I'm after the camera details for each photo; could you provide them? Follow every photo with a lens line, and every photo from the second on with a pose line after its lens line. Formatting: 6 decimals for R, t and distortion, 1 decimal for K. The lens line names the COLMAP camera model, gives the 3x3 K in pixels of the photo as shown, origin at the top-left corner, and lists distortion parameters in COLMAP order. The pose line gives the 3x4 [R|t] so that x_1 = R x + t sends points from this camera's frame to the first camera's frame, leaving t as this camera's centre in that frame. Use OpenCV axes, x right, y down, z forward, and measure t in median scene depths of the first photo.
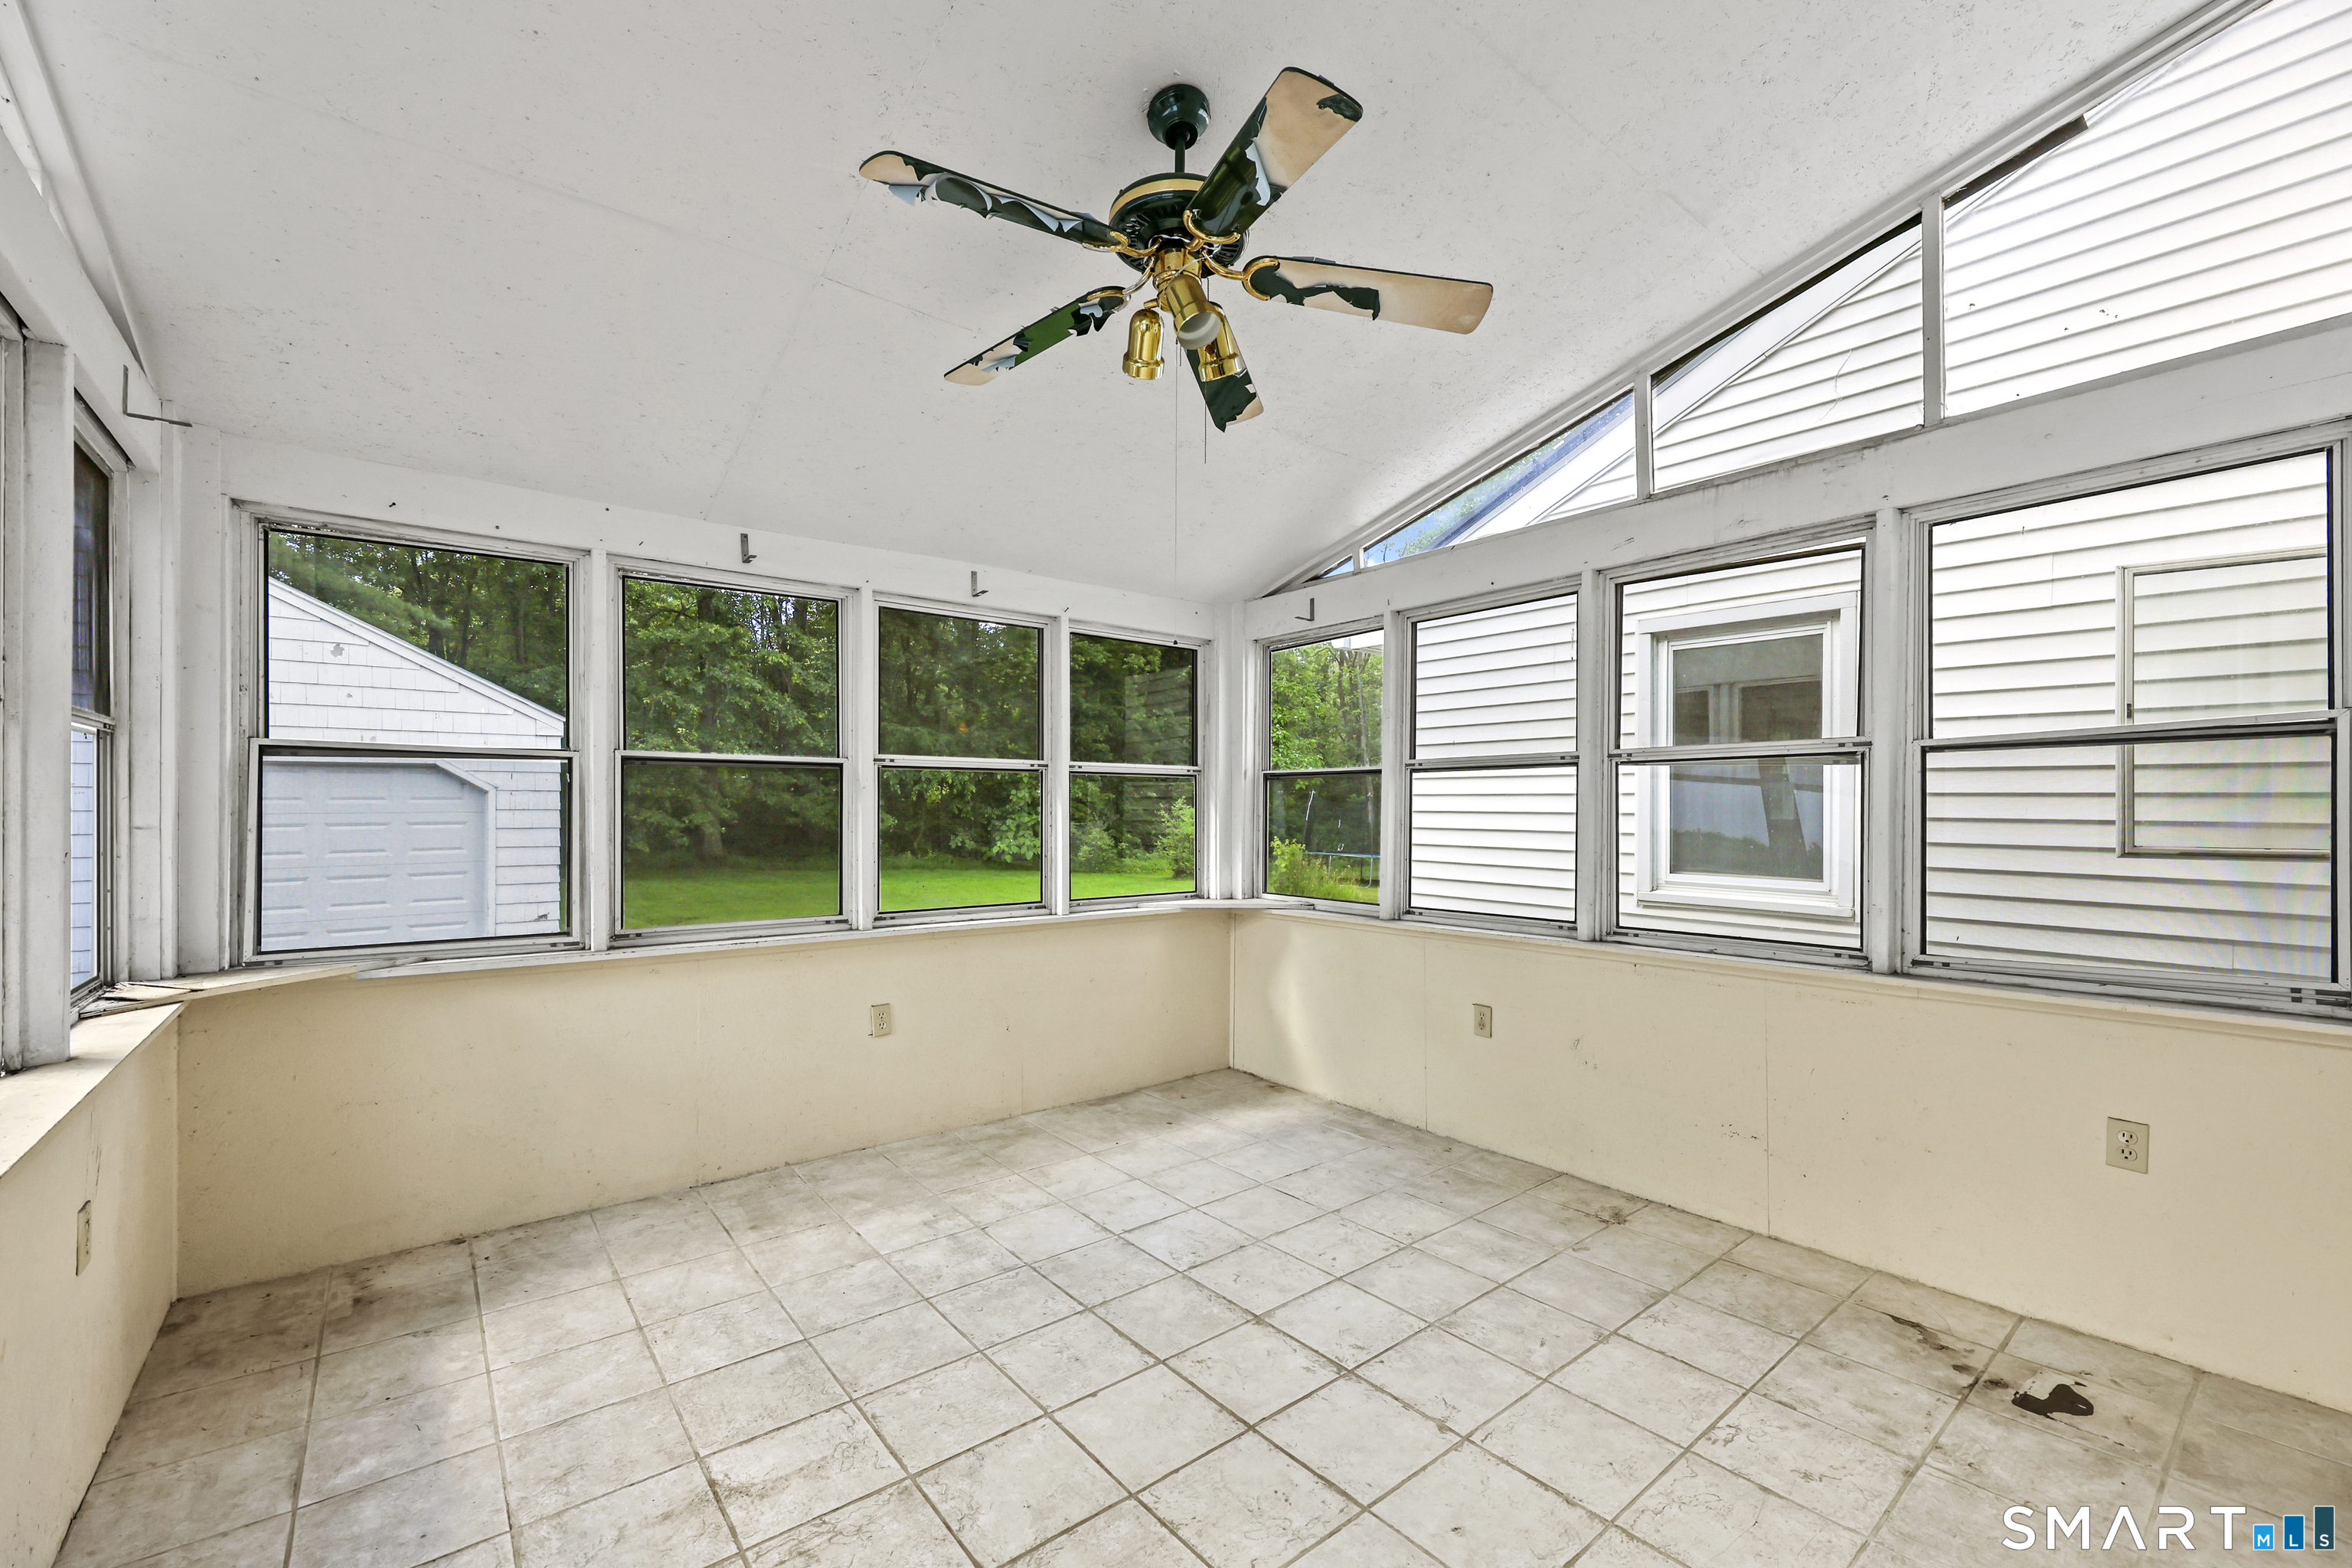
lens RADIAL K [[961.8, 0, 1185.7], [0, 961.8, 802.2], [0, 0, 1]] dist [-0.001347, 0.000240]
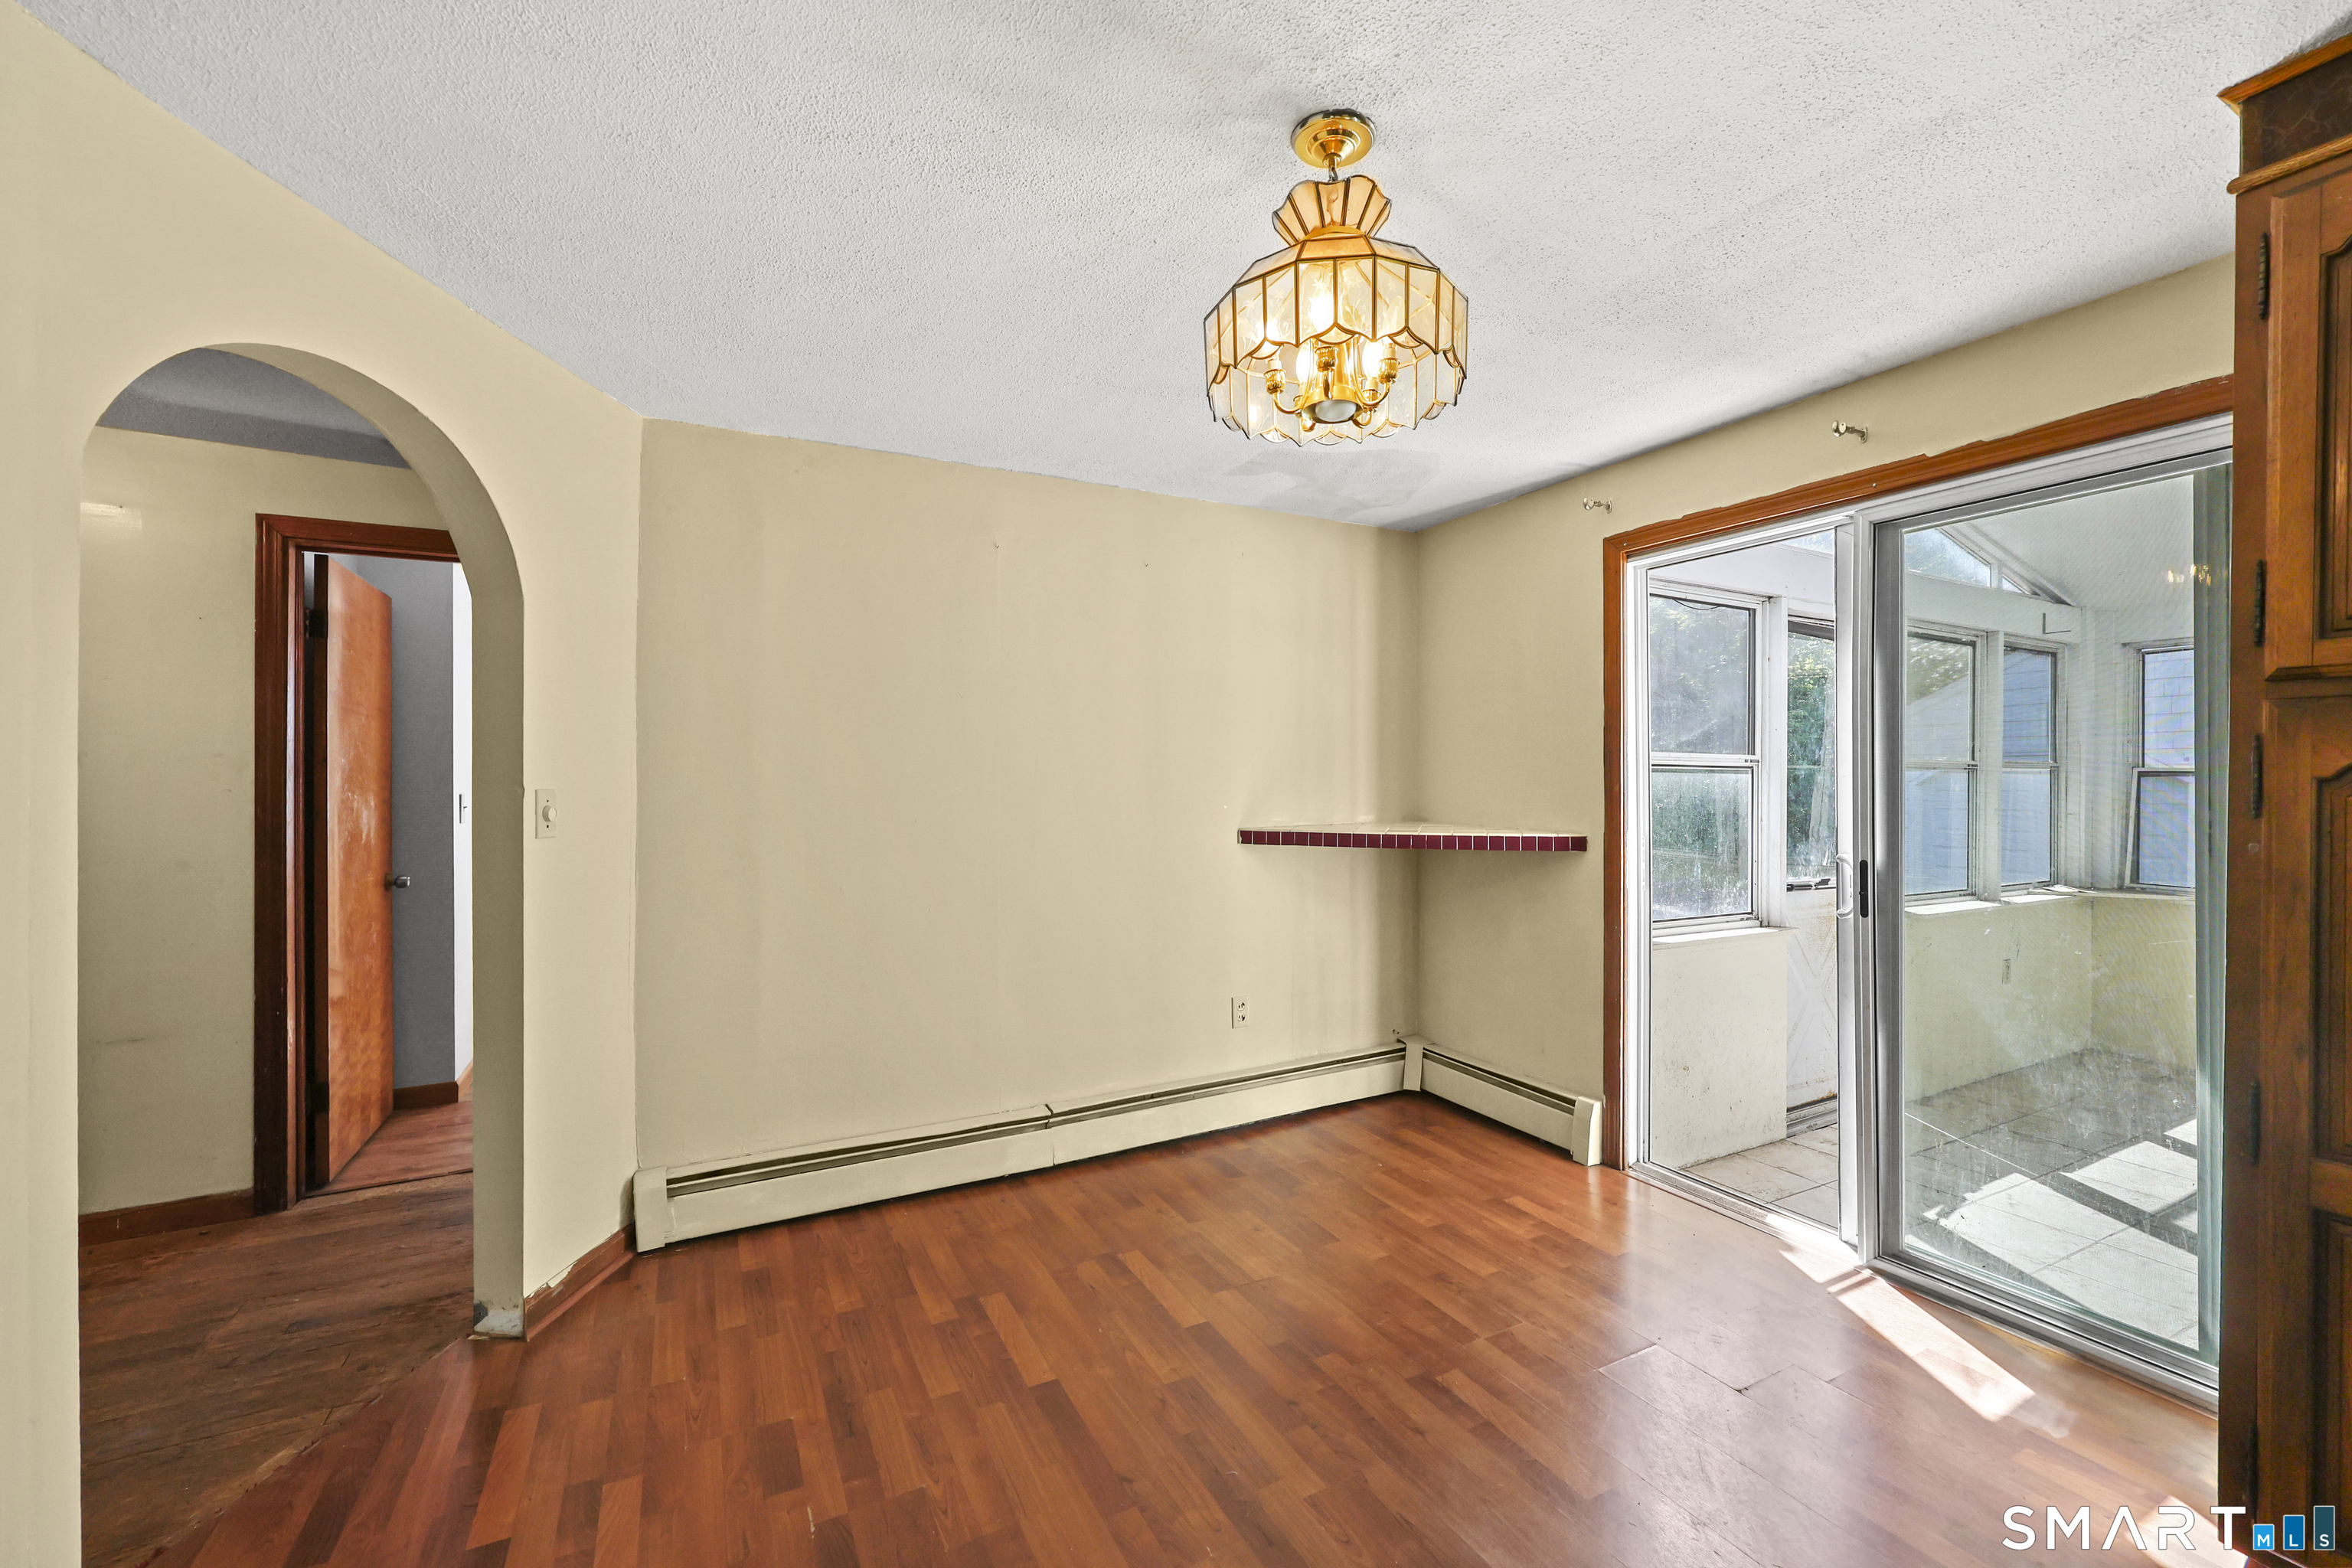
lens RADIAL K [[961.8, 0, 1187.9], [0, 961.8, 784.4], [0, 0, 1]] dist [-0.001347, 0.000240]
pose [[-0.197742, 0.001829, -0.980252, 1.051674], [-0.004793, 0.999985, 0.002832, -0.027324], [0.980242, 0.005258, -0.197730, -0.372319]]
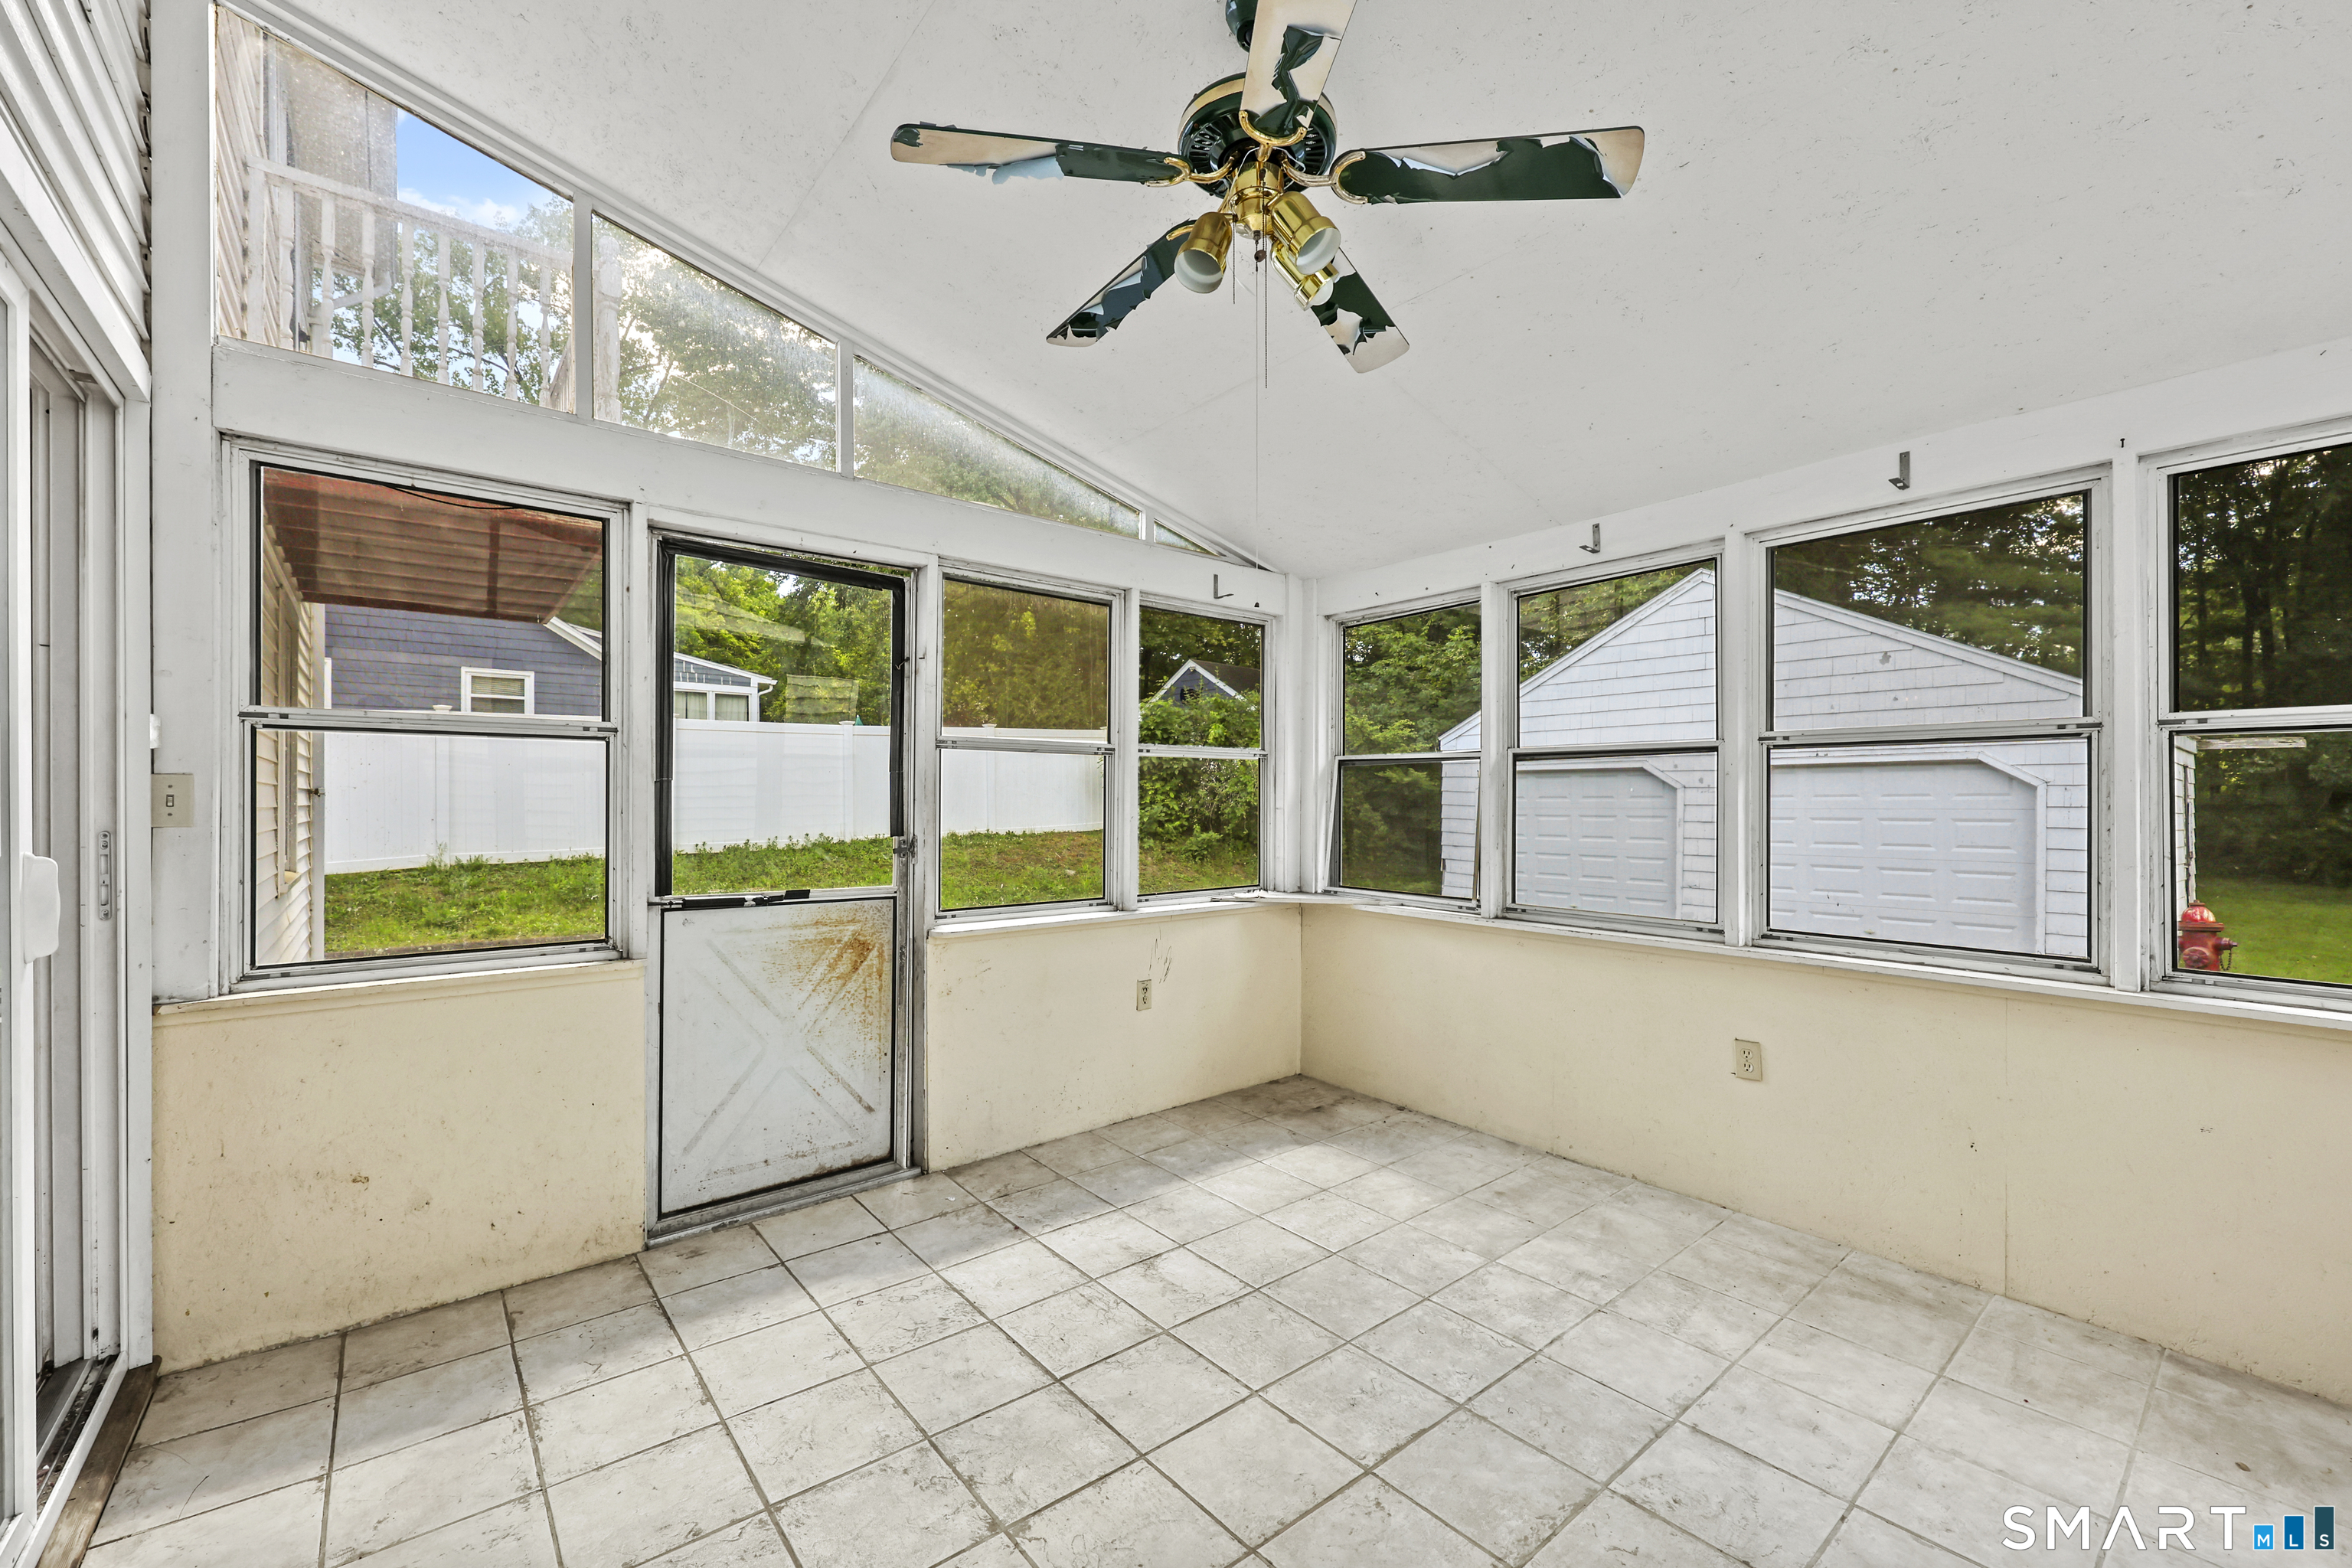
lens RADIAL K [[961.8, 0, 1189.2], [0, 961.8, 801.6], [0, 0, 1]] dist [-0.001347, 0.000240]
pose [[0.009400, 0.000486, -0.999956, 0.592001], [-0.000095, 1.000000, 0.000485, 0.008490], [0.999956, 0.000090, 0.009400, 0.626969]]
